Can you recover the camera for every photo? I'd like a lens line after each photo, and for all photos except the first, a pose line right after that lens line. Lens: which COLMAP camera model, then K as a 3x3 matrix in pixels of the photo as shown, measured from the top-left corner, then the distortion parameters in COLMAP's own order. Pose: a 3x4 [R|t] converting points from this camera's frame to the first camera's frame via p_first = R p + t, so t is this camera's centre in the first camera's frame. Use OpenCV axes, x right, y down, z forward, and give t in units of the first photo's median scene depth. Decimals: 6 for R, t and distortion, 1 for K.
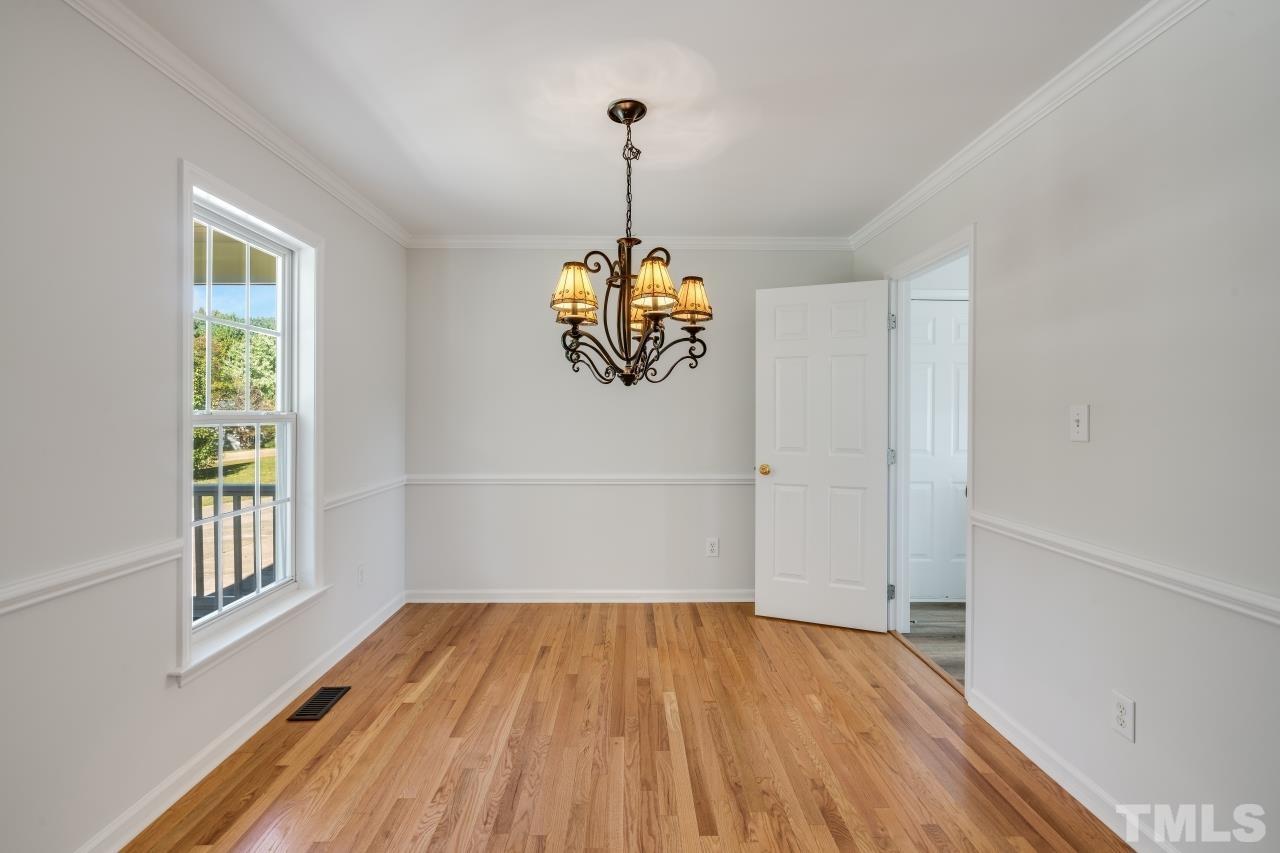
lens RADIAL K [[573.9, 0, 634.3], [0, 573.9, 417.5], [0, 0, 1]] dist [-0.008745, 0.005362]
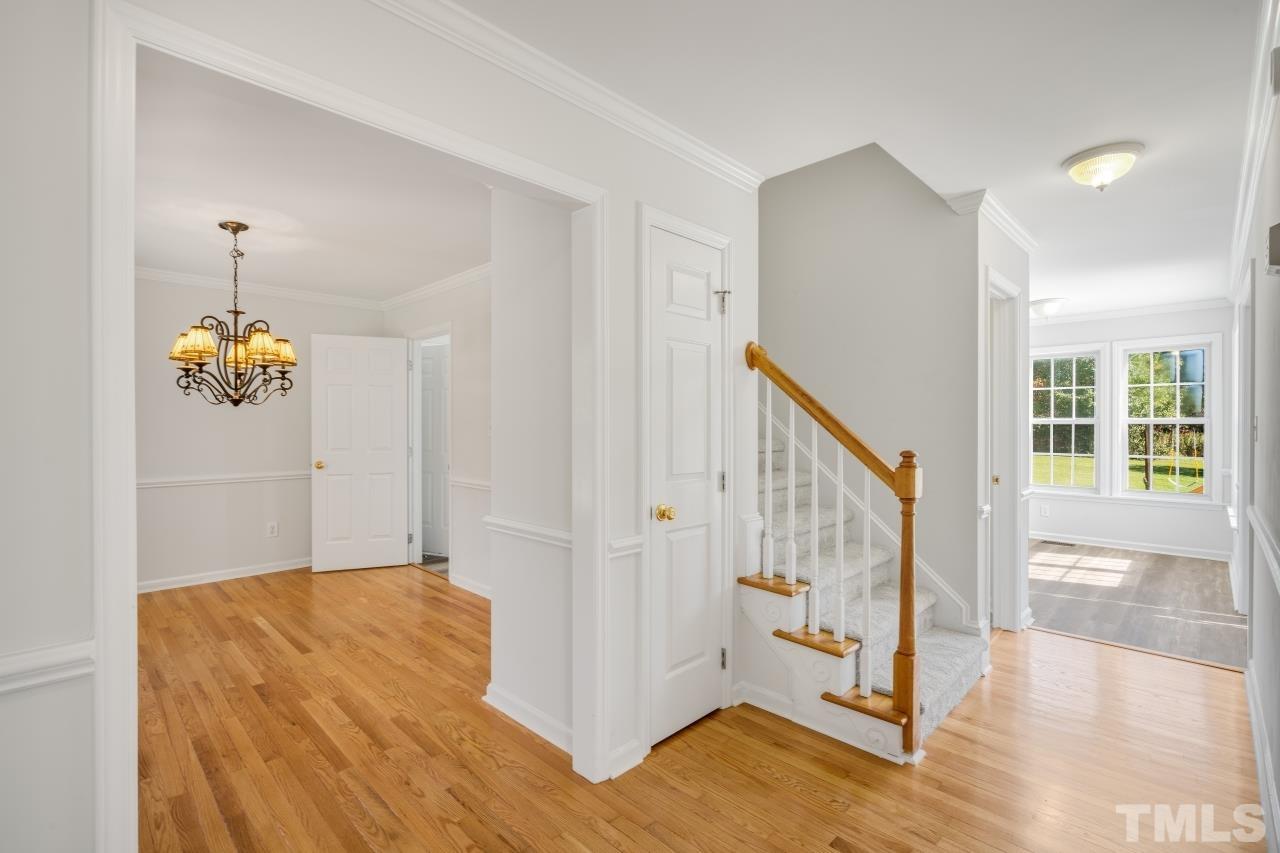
lens RADIAL K [[573.9, 0, 637.8], [0, 573.9, 424.2], [0, 0, 1]] dist [-0.008745, 0.005362]
pose [[0.708129, -0.002007, 0.706080, -0.325926], [0.008424, 0.999949, -0.005606, 0.009991], [-0.706033, 0.009918, 0.708110, -0.831380]]
